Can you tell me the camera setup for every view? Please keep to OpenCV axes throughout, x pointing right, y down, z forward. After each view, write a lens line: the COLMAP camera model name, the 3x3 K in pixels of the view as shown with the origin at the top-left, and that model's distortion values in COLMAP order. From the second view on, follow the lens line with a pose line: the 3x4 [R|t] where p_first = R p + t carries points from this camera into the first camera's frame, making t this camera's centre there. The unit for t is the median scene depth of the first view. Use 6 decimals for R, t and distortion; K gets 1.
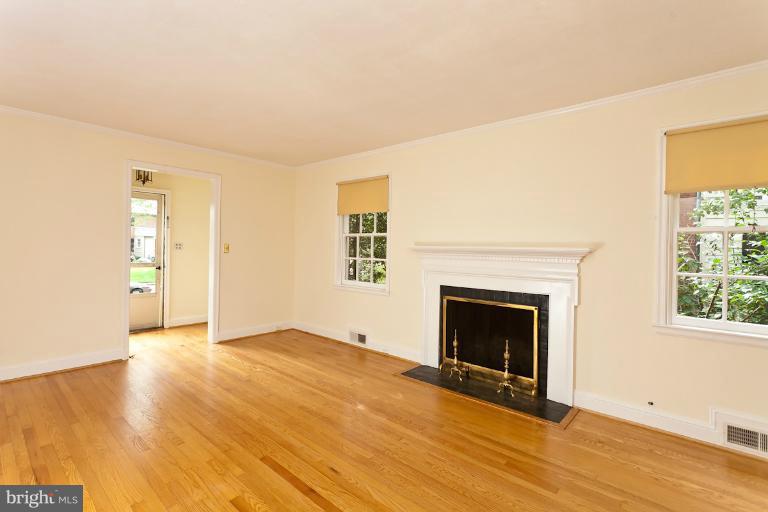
lens RADIAL K [[359.4, 0, 383.6], [0, 359.4, 247.5], [0, 0, 1]] dist [0.000991, -0.000206]
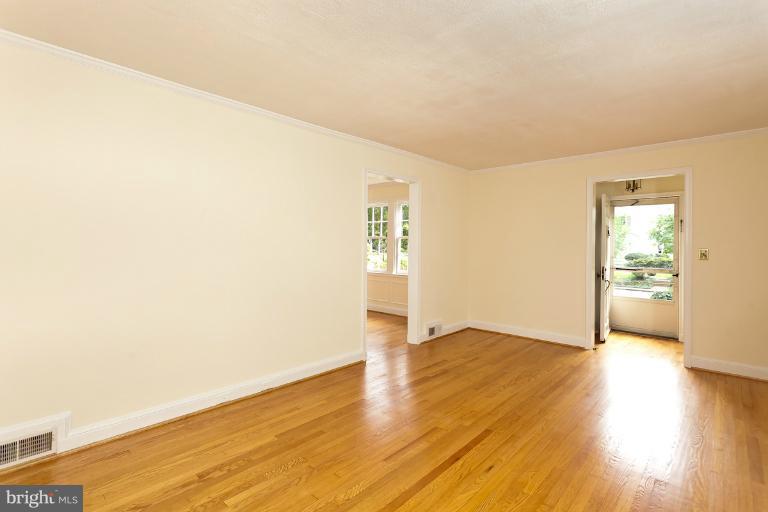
lens RADIAL K [[365.1, 0, 384.0], [0, 365.1, 256.0], [0, 0, 1]] dist [-0.017640, -0.000097]
pose [[-0.036402, 0.008296, -0.999303, 0.520643], [-0.007554, 0.999935, 0.008576, 0.007282], [0.999309, 0.007860, -0.036337, 0.428135]]
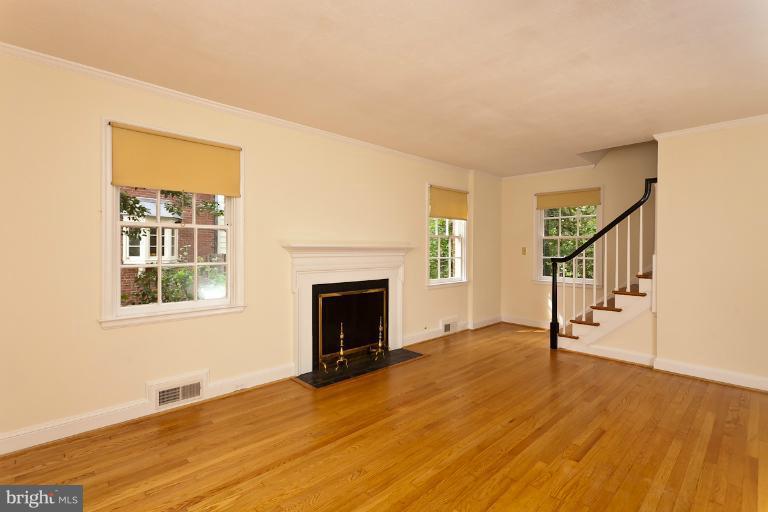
lens RADIAL K [[359.4, 0, 383.6], [0, 359.4, 247.5], [0, 0, 1]] dist [0.000991, -0.000206]
pose [[0.090537, -0.014367, 0.995789, -0.843225], [0.000353, 0.999896, 0.014394, -0.009573], [-0.995893, -0.000951, 0.090533, 0.780670]]
